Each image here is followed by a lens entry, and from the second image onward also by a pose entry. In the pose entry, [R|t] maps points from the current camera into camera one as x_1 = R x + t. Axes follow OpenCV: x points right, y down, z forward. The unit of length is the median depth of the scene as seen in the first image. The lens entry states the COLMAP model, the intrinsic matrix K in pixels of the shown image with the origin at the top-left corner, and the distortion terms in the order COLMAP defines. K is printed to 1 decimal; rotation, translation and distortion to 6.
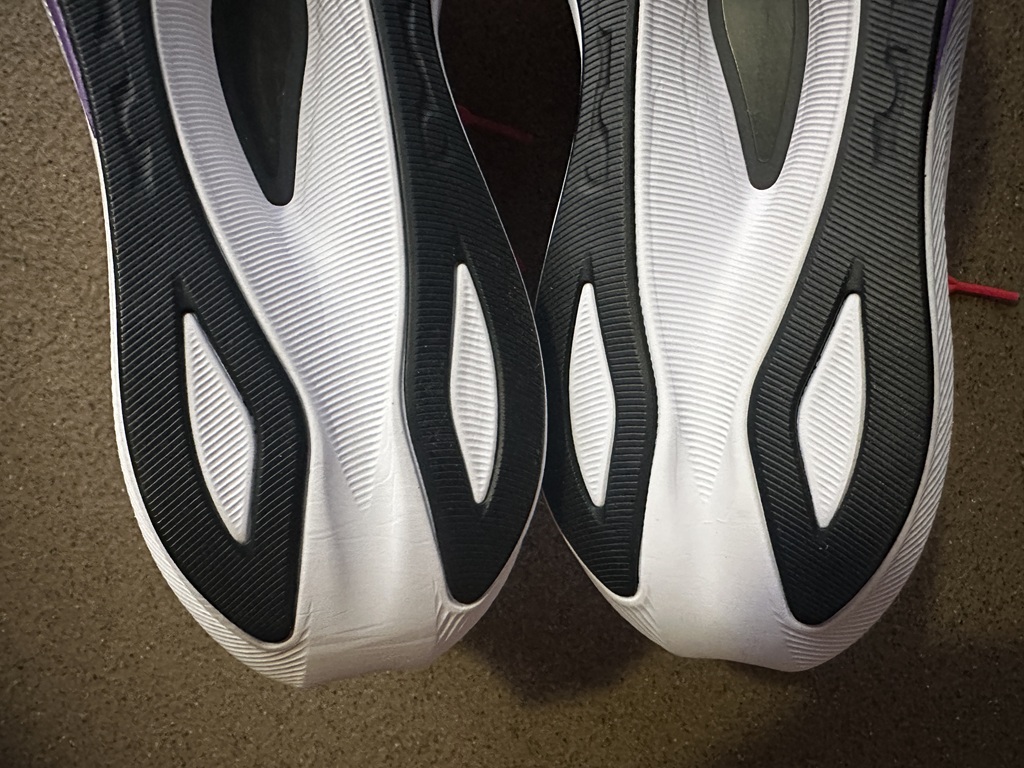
lens RADIAL K [[709.5, 0, 485.9], [0, 709.5, 434.0], [0, 0, 1]] dist [-0.009897, 0.004390]
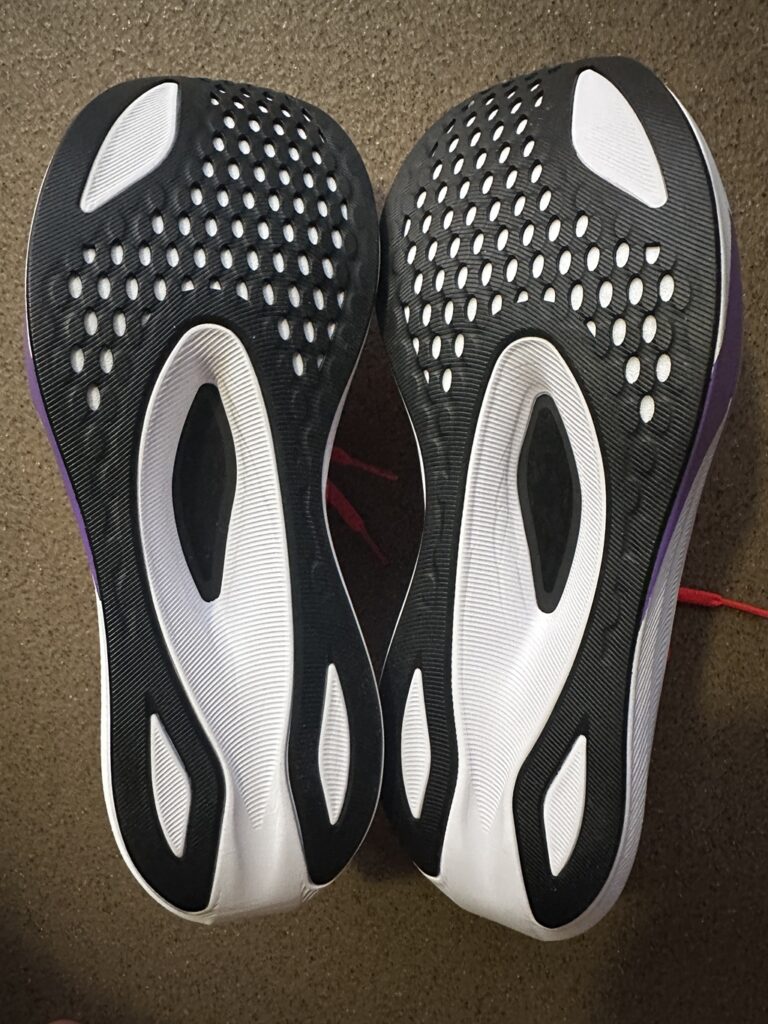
lens RADIAL K [[711.9, 0, 341.7], [0, 711.9, 482.7], [0, 0, 1]] dist [-0.010772, 0.004455]
pose [[0.997324, 0.063210, -0.036732, 0.011104], [-0.061604, 0.997160, 0.043316, -0.419858], [0.039366, -0.040937, 0.998386, -0.287493]]
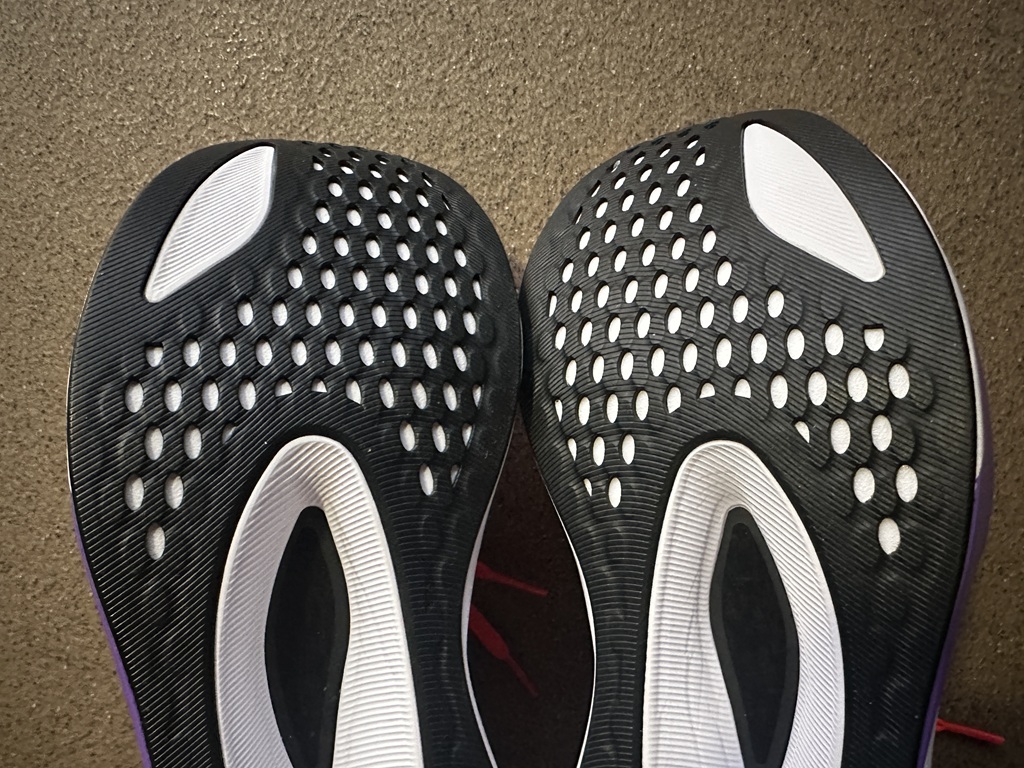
lens RADIAL K [[709.5, 0, 485.9], [0, 709.5, 434.0], [0, 0, 1]] dist [-0.009897, 0.004390]
pose [[0.999668, 0.025321, -0.004788, -0.025608], [-0.025644, 0.995777, -0.088154, -0.512433], [0.002535, 0.088247, 0.996095, -0.089926]]
